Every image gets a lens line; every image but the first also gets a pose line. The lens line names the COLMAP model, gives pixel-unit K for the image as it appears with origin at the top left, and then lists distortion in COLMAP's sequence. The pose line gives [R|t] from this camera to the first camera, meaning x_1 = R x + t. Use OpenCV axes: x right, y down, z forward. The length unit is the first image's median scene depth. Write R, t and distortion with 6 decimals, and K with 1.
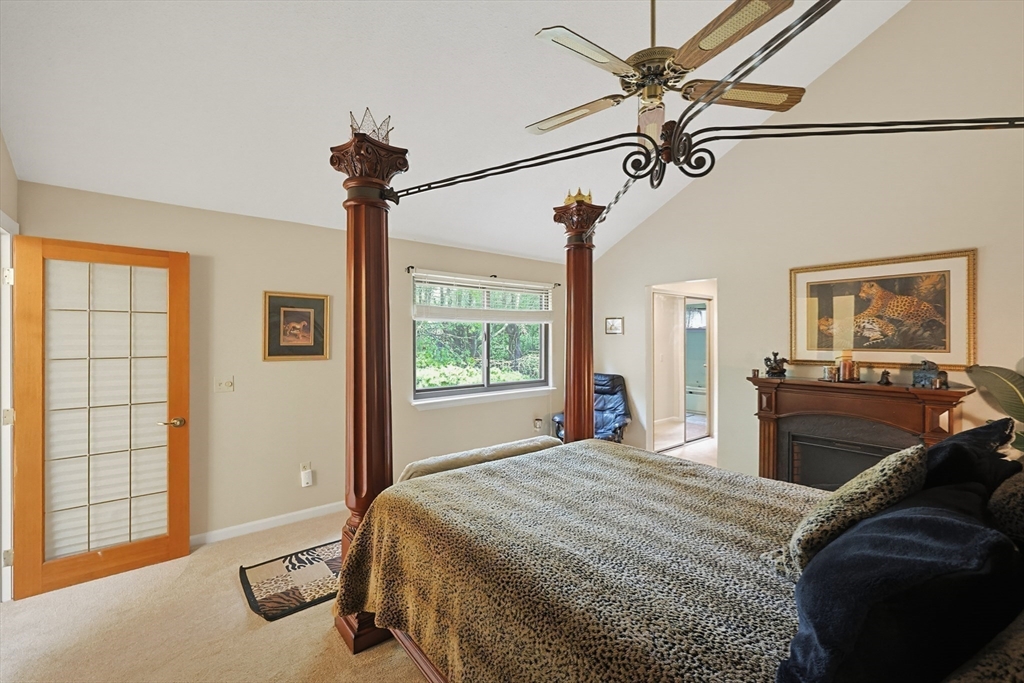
lens RADIAL K [[444.6, 0, 510.5], [0, 444.6, 339.6], [0, 0, 1]] dist [0.003584, 0.000211]
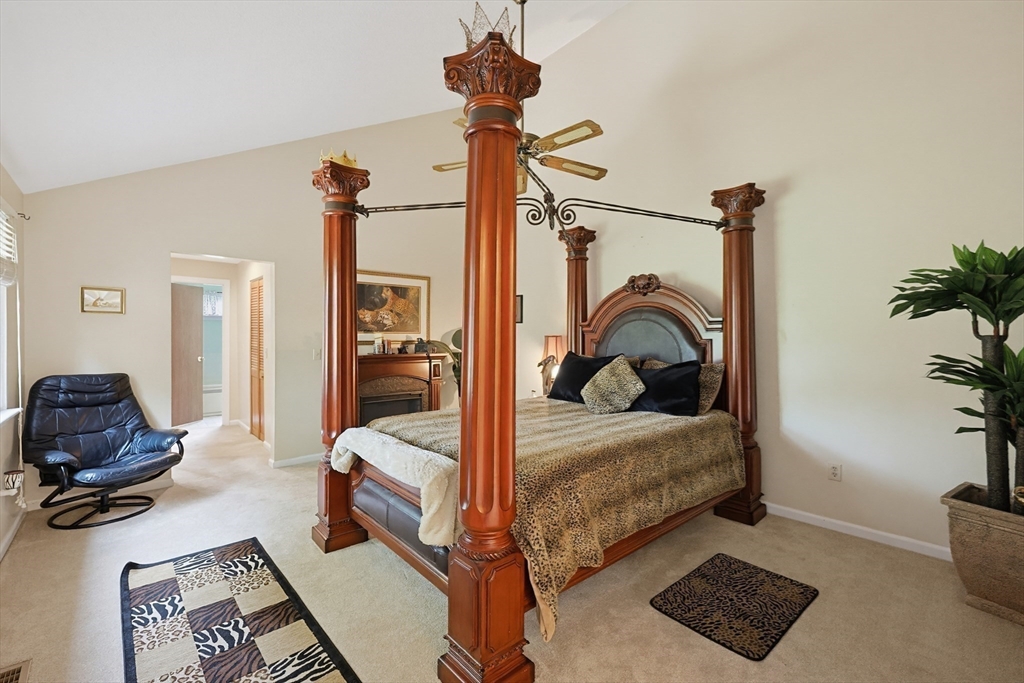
lens RADIAL K [[444.6, 0, 510.7], [0, 444.6, 336.0], [0, 0, 1]] dist [0.003584, 0.000211]
pose [[-0.023309, -0.000397, 0.999728, -0.692000], [0.002443, 0.999997, 0.000454, 0.034243], [-0.999725, 0.002453, -0.023308, 0.647118]]
